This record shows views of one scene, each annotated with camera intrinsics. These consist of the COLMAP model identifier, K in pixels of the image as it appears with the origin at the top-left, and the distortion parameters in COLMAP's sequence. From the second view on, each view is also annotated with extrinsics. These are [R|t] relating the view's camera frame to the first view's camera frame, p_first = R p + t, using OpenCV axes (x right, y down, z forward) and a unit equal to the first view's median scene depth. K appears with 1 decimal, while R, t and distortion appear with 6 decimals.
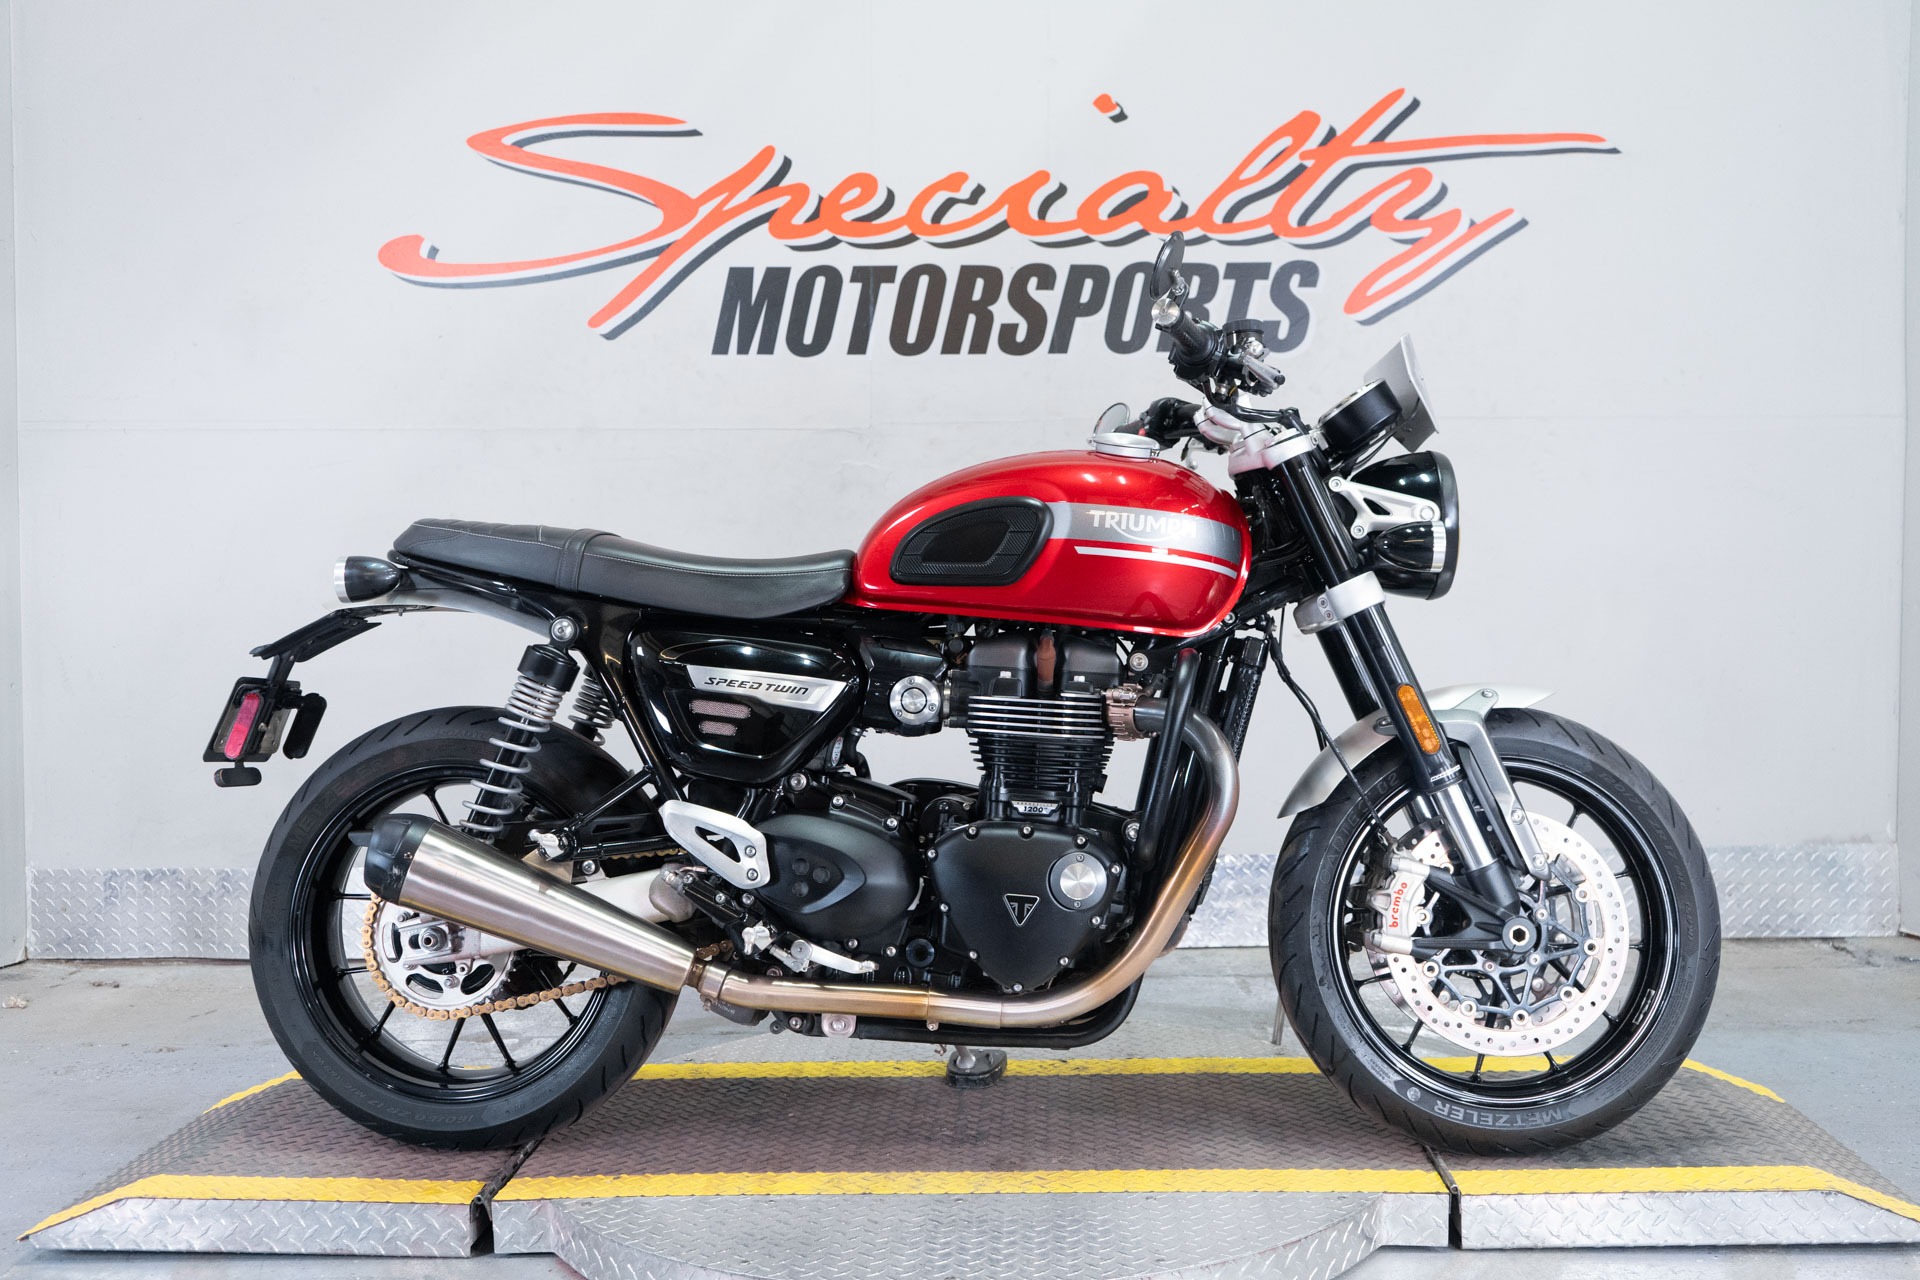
lens RADIAL K [[1944.3, 0, 977.9], [0, 1944.3, 642.2], [0, 0, 1]] dist [0.013948, 0.000000]
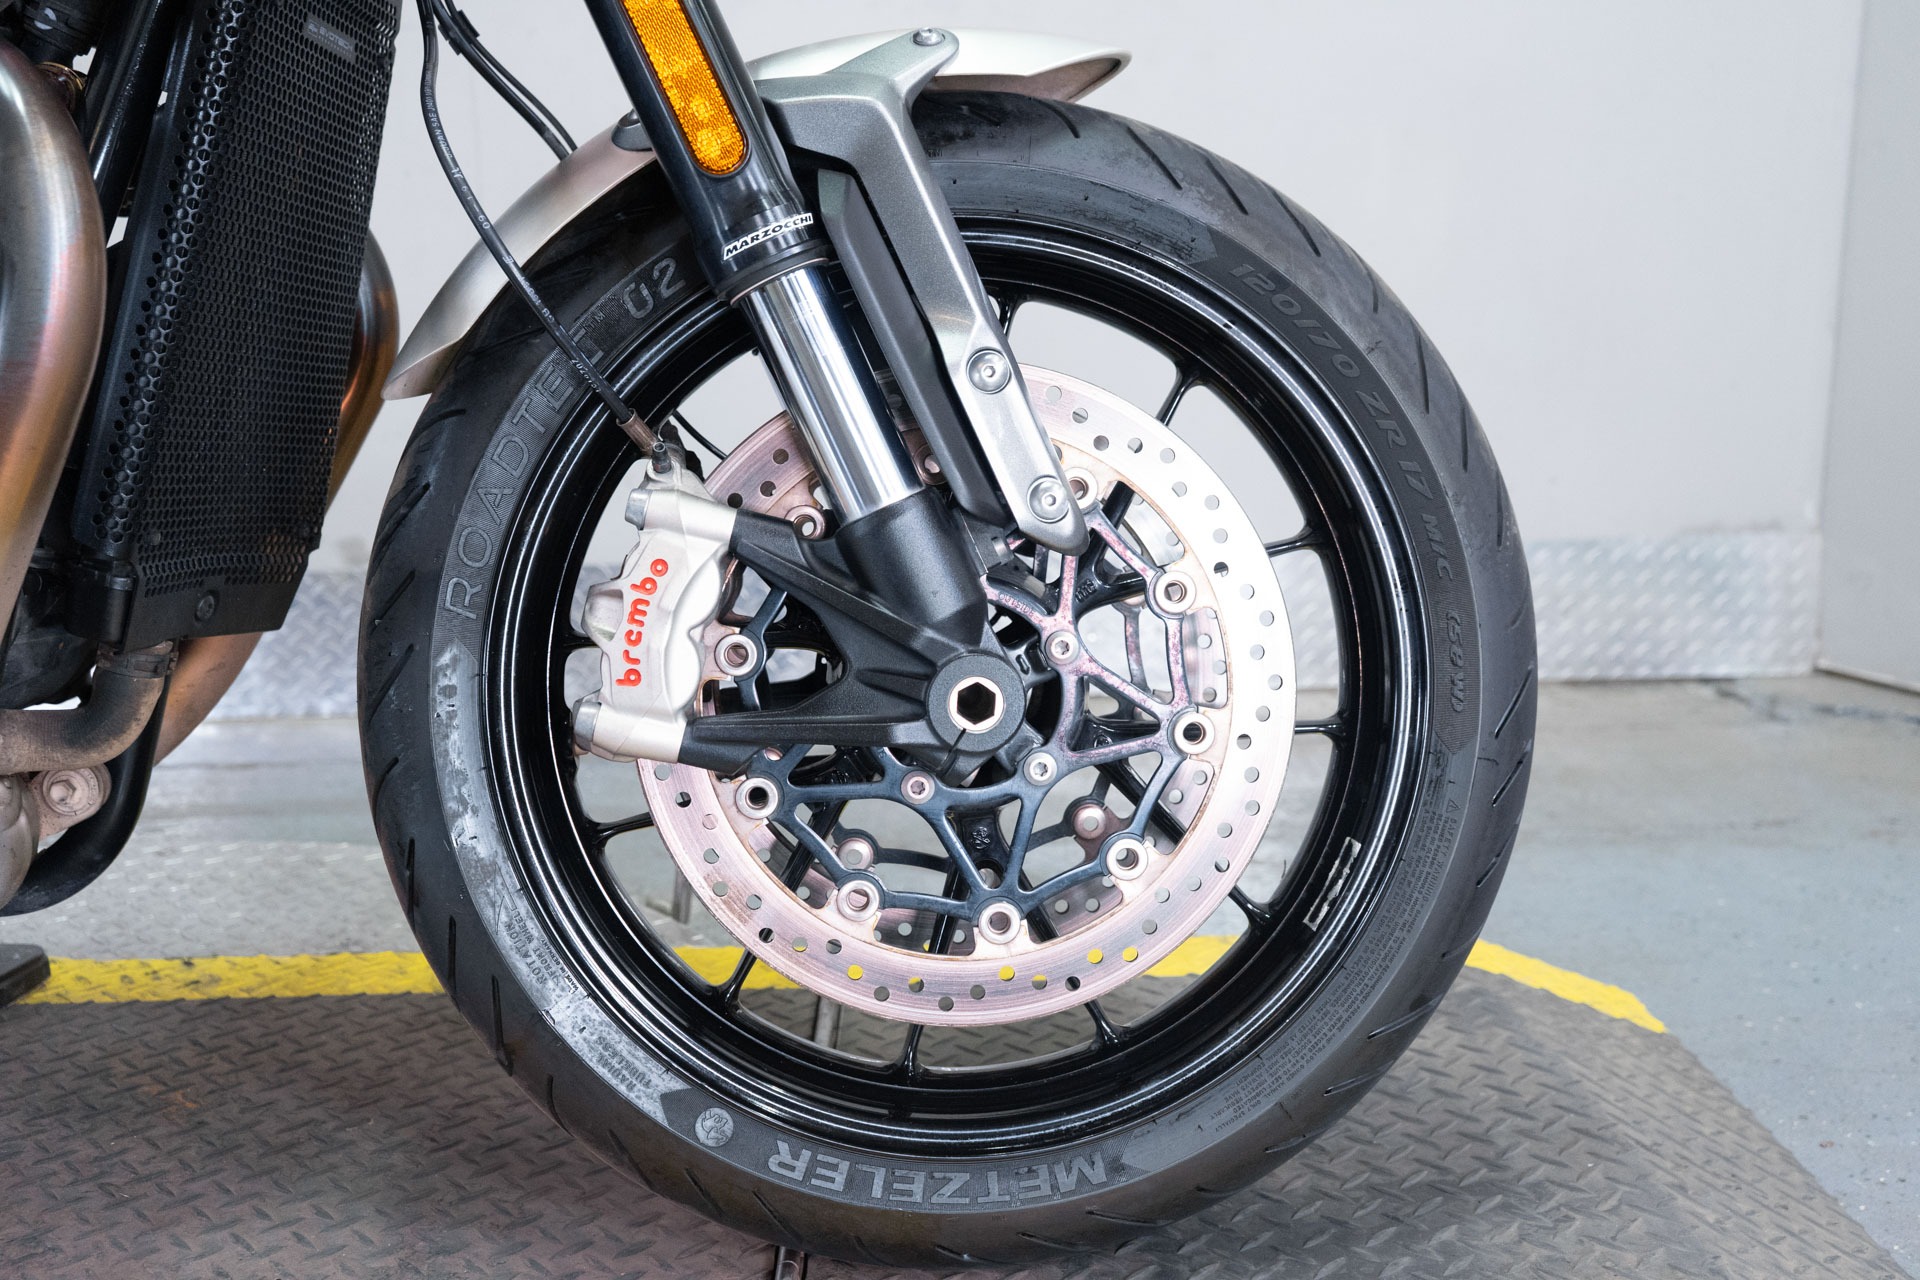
lens RADIAL K [[1944.3, 0, 962.0], [0, 1944.3, 630.0], [0, 0, 1]] dist [0.013948, 0.000000]
pose [[0.997843, -0.008572, 0.065078, 0.144362], [0.000195, 0.991821, 0.127640, 0.052713], [-0.065640, -0.127352, 0.989683, 0.373765]]
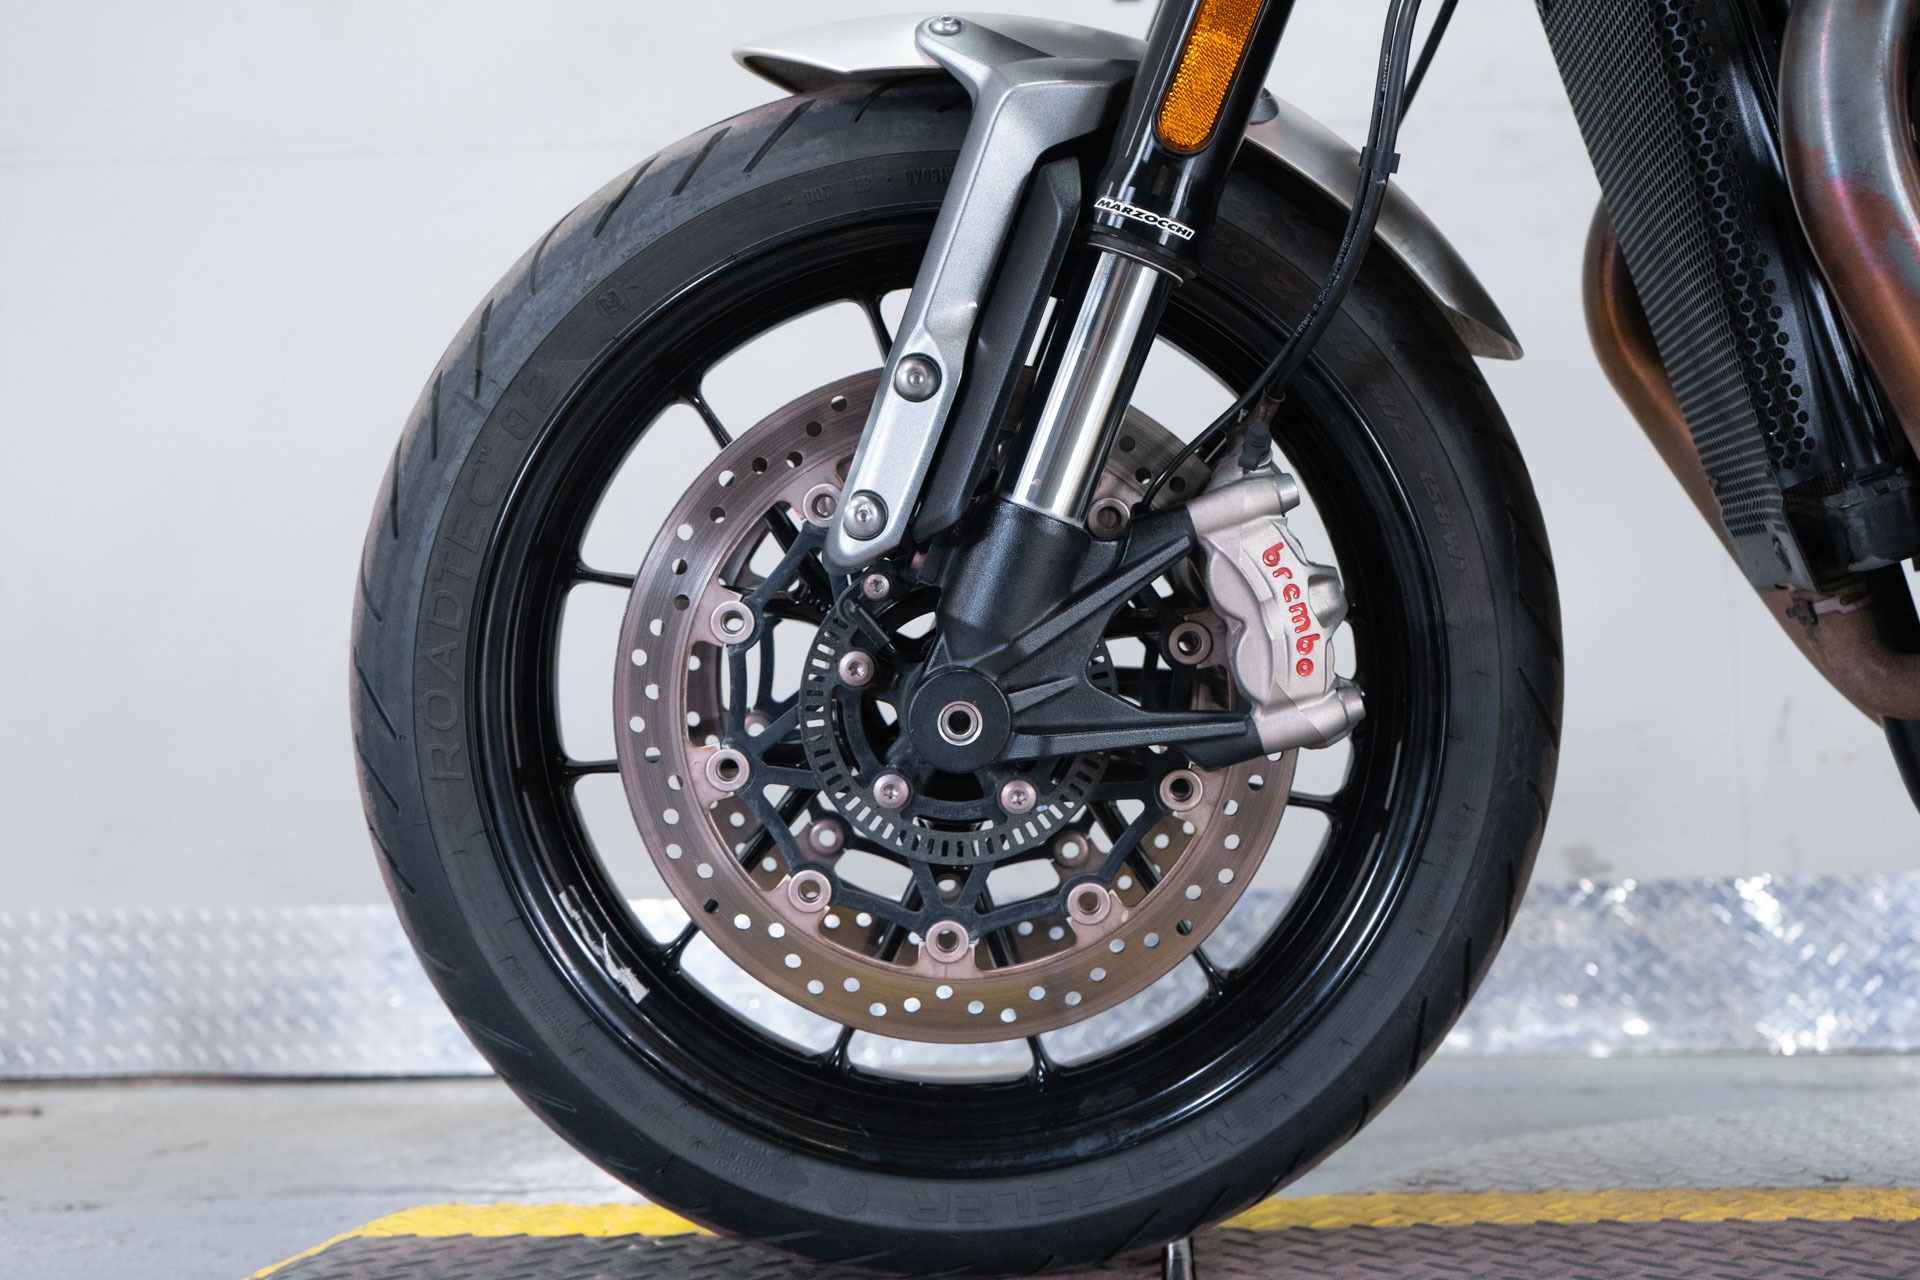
lens RADIAL K [[1944.3, 0, 977.9], [0, 1944.3, 638.9], [0, 0, 1]] dist [0.013948, 0.000000]
pose [[0.999167, -0.015439, -0.037774, -0.158804], [0.010405, 0.991458, -0.130012, 0.117277], [0.039458, 0.129510, 0.990793, 0.454461]]
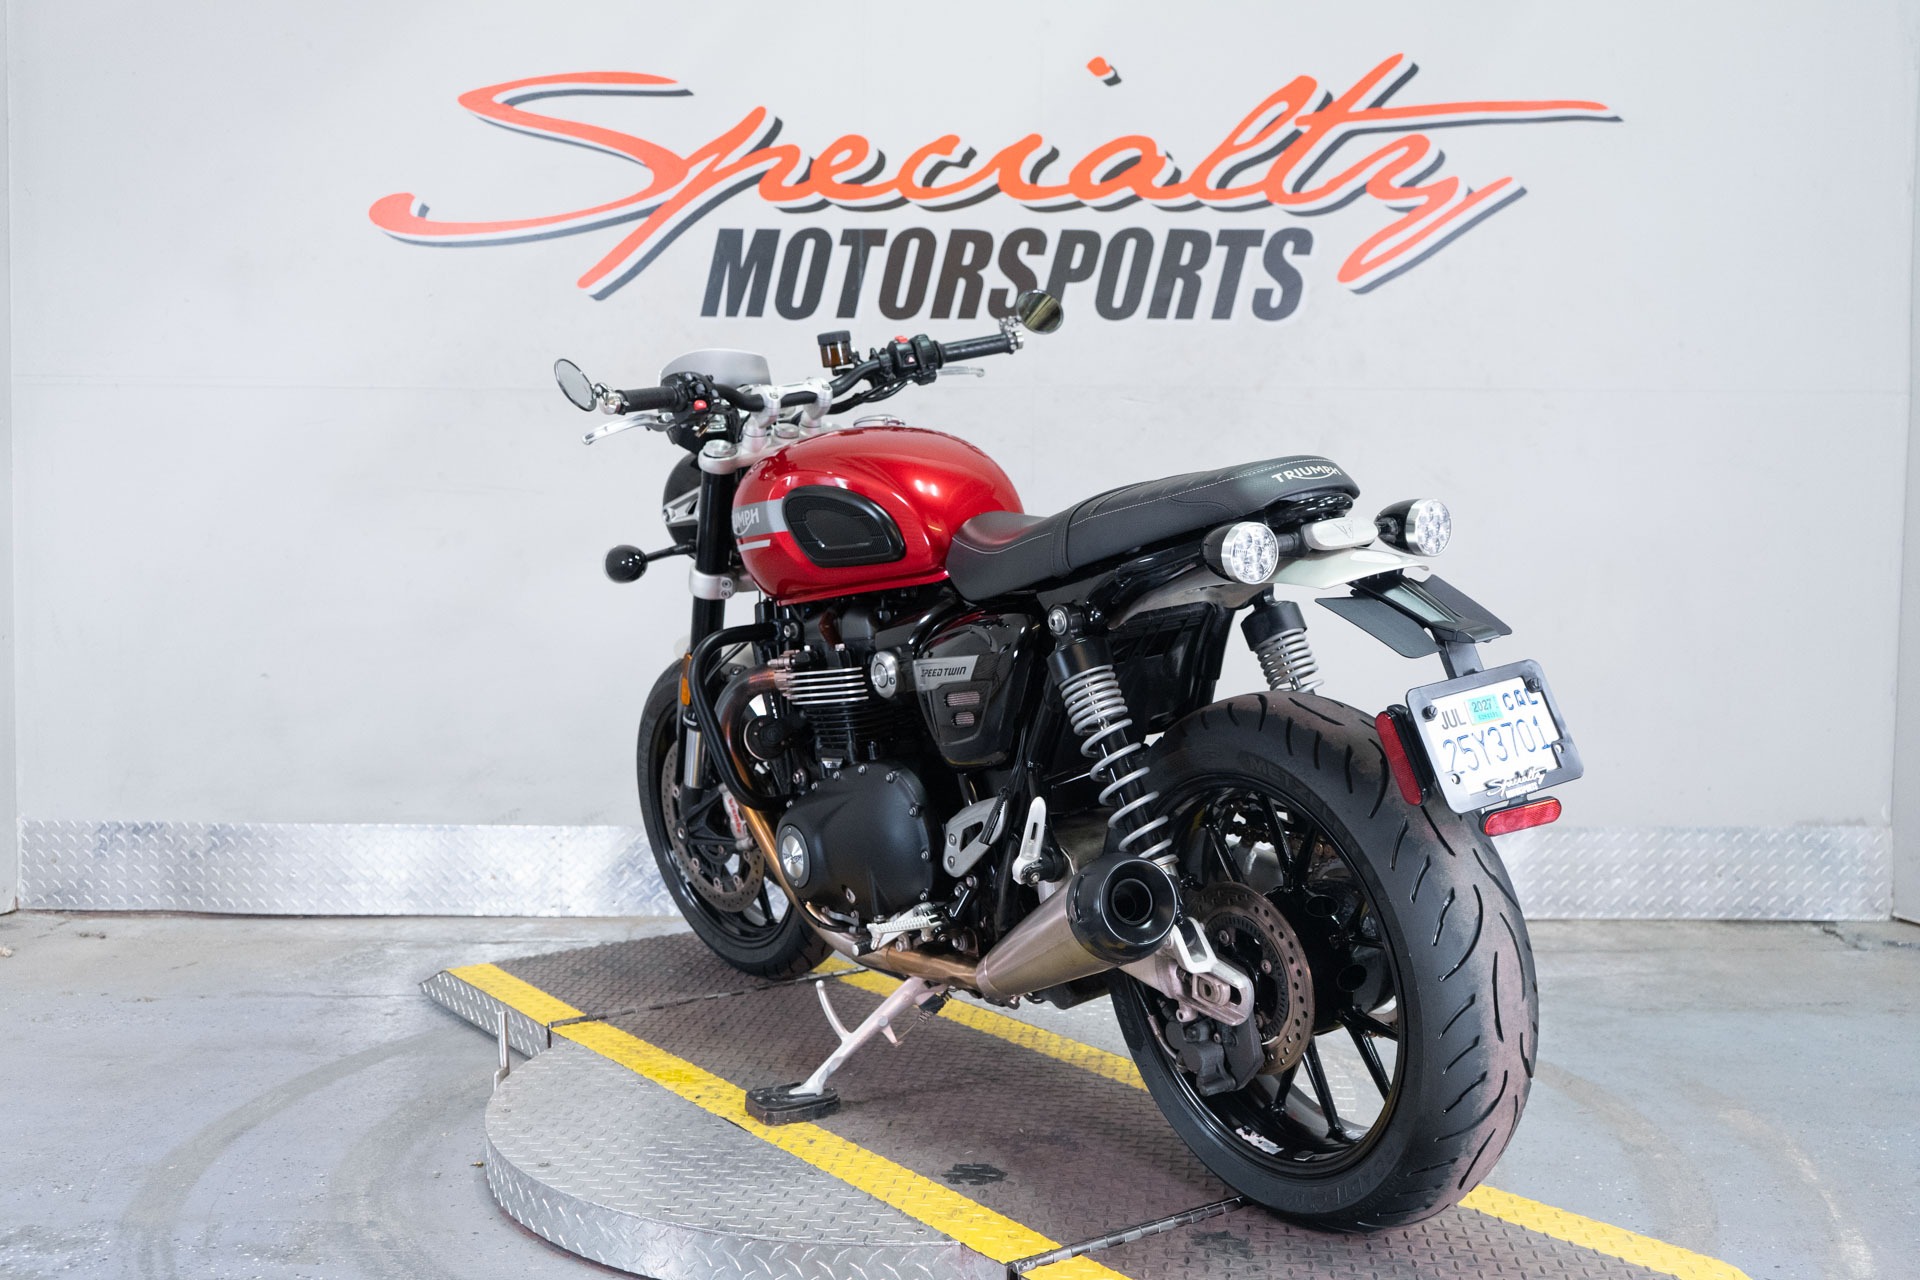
lens RADIAL K [[1990.6, 0, 961.7], [0, 1990.6, 638.1], [0, 0, 1]] dist [0.016274, 0.000000]
pose [[0.999605, 0.015043, -0.023746, 0.023940], [-0.014679, 0.999773, 0.015435, -0.000828], [0.023973, -0.015080, 0.999599, -0.019385]]
